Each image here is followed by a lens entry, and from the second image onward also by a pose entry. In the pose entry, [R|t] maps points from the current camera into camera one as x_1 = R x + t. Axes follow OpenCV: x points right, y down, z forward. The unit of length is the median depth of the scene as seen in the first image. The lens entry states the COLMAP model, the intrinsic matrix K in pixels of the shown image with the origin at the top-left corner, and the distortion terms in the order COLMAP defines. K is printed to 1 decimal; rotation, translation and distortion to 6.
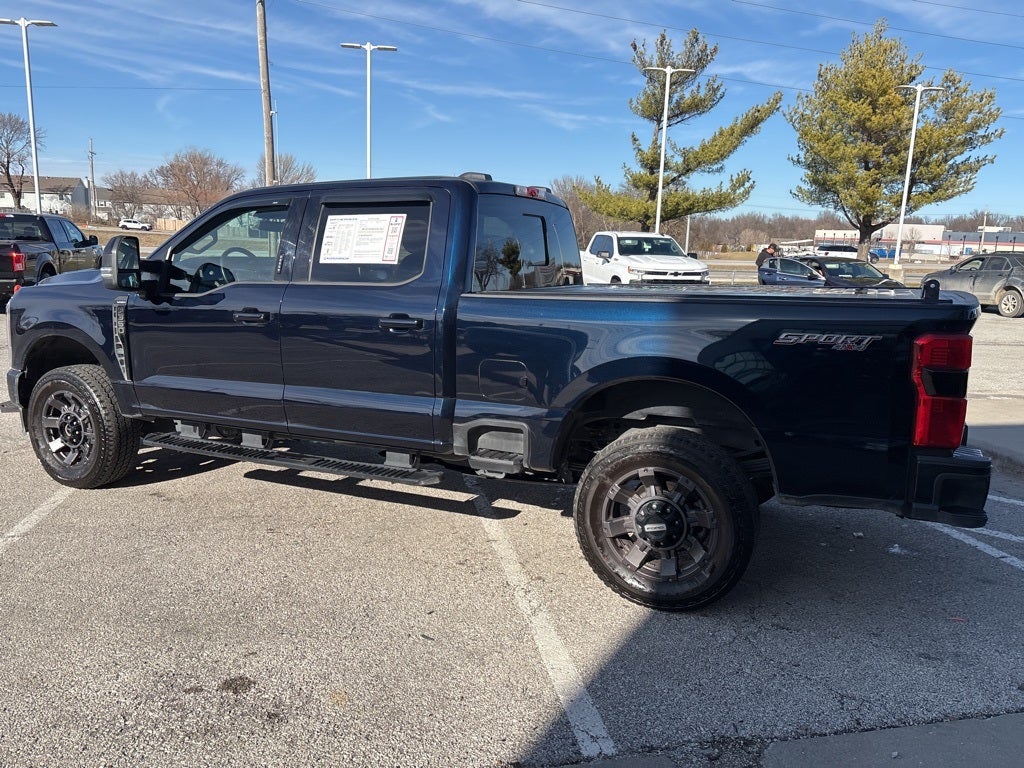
lens RADIAL K [[774.4, 0, 512.8], [0, 774.4, 378.2], [0, 0, 1]] dist [0.049378, -0.061153]
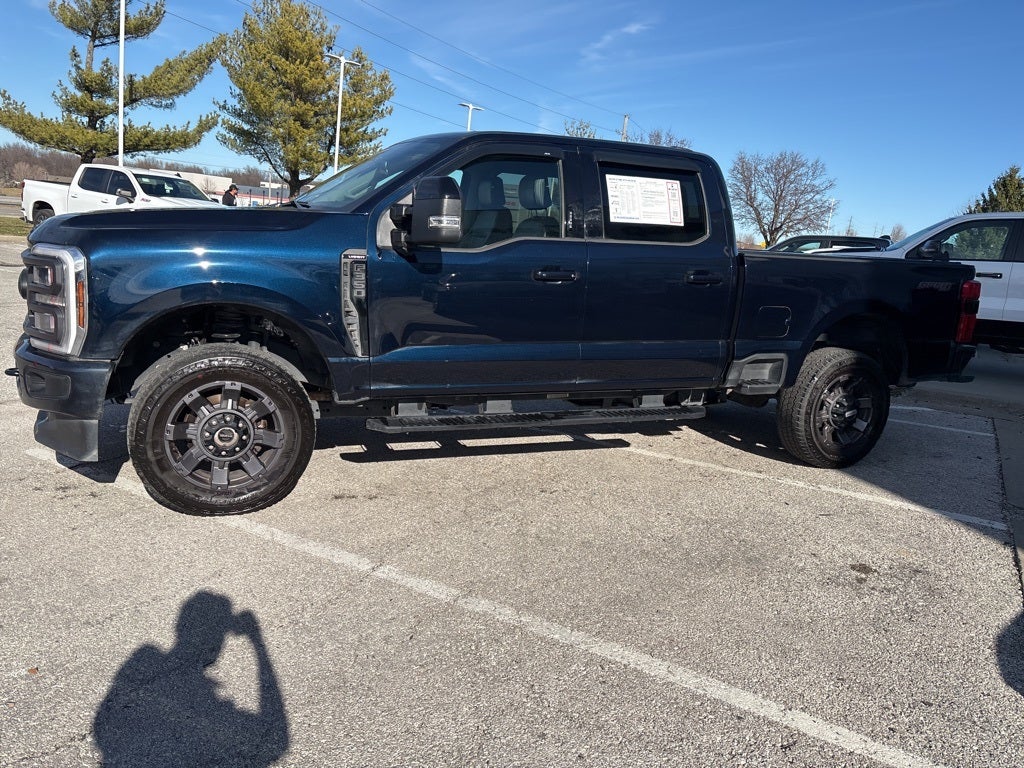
lens RADIAL K [[770.8, 0, 512.0], [0, 770.8, 384.0], [0, 0, 1]] dist [0.053713, -0.056374]
pose [[0.658134, -0.114928, 0.744078, -0.959982], [0.059382, 0.993126, 0.100873, -0.038532], [-0.750556, -0.022203, 0.660434, 0.356122]]
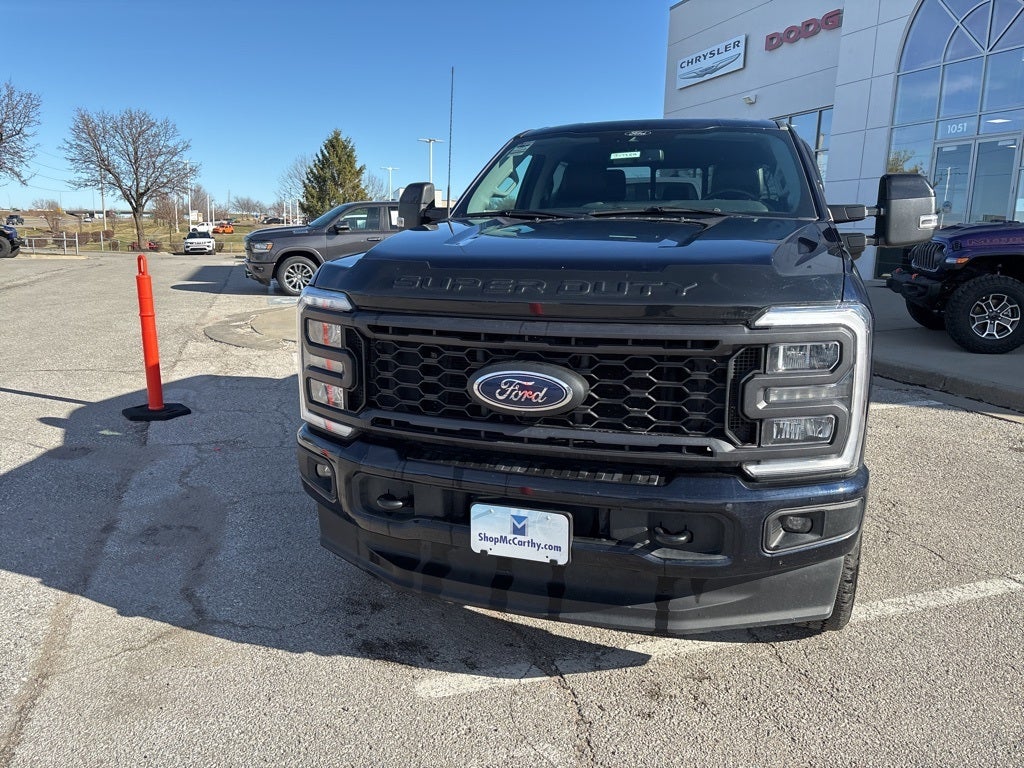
lens RADIAL K [[770.8, 0, 512.0], [0, 770.8, 384.0], [0, 0, 1]] dist [0.053713, -0.056374]
pose [[-0.114013, -0.220241, 0.968759, -1.104444], [0.150857, 0.959973, 0.235998, -0.198123], [-0.981959, 0.173051, -0.076225, 1.310153]]
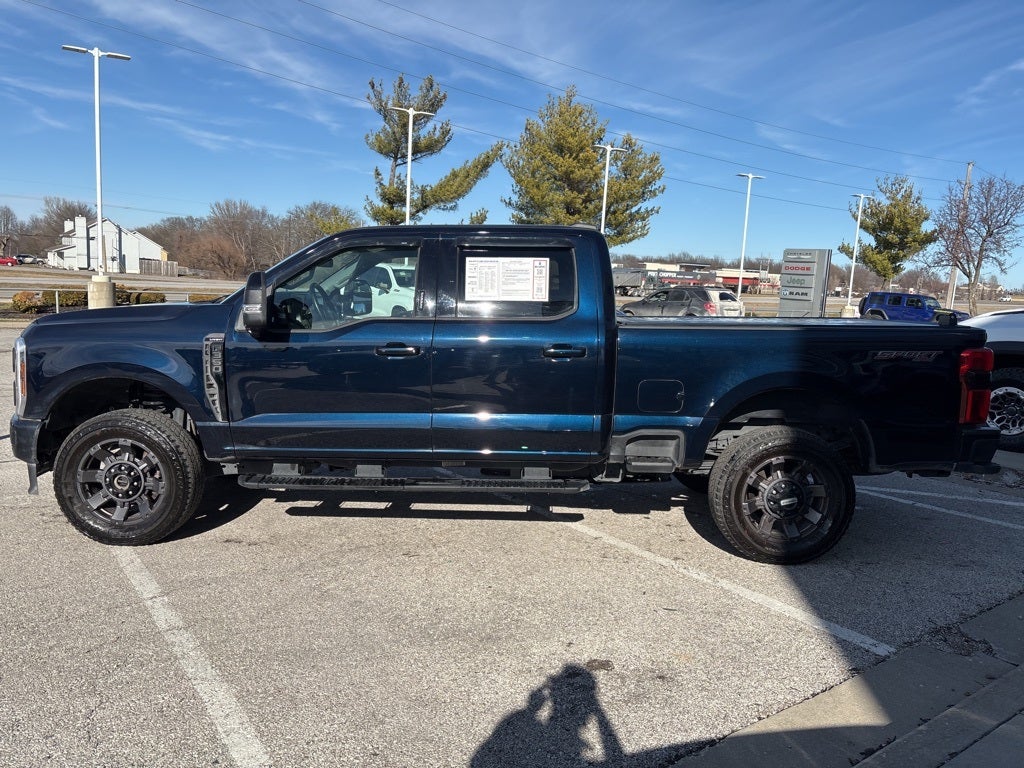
lens RADIAL K [[770.8, 0, 512.0], [0, 770.8, 384.0], [0, 0, 1]] dist [0.053713, -0.056374]
pose [[0.910921, -0.043543, 0.410277, -0.546126], [0.055051, 0.998351, -0.016271, -0.007657], [-0.408892, 0.037408, 0.911816, -0.009059]]
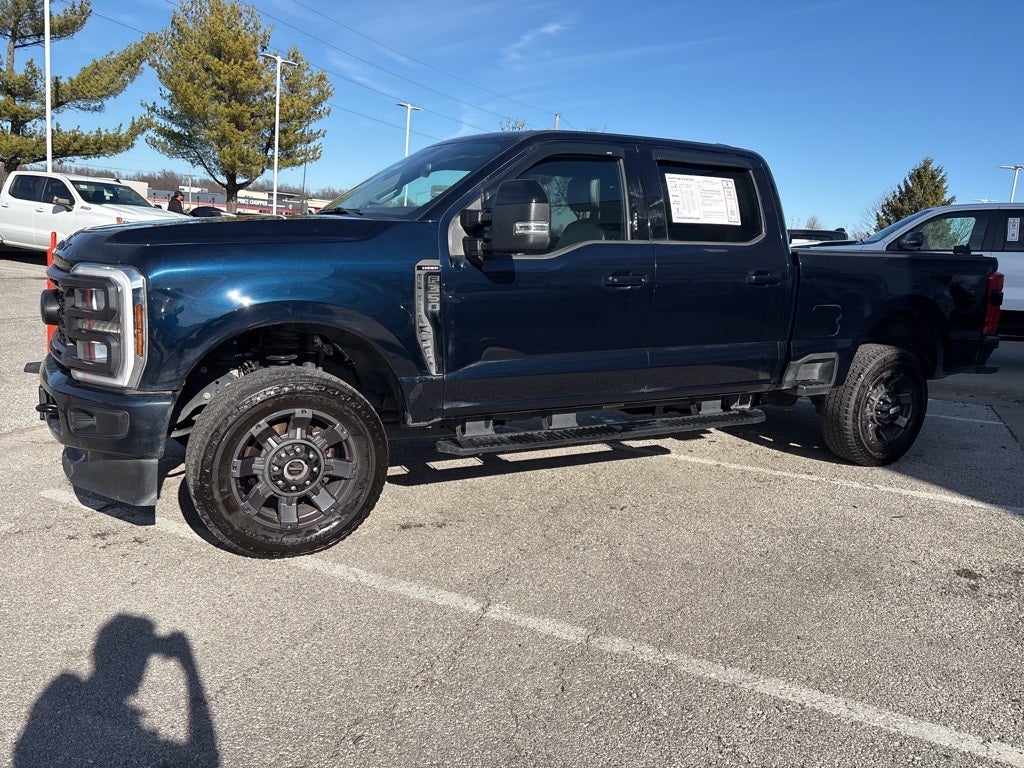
lens RADIAL K [[770.4, 0, 510.5], [0, 770.4, 375.2], [0, 0, 1]] dist [0.059596, -0.065317]
pose [[0.588362, -0.131827, 0.797779, -1.009123], [0.089863, 0.991169, 0.097509, -0.059820], [-0.803589, 0.014320, 0.595013, 0.499335]]
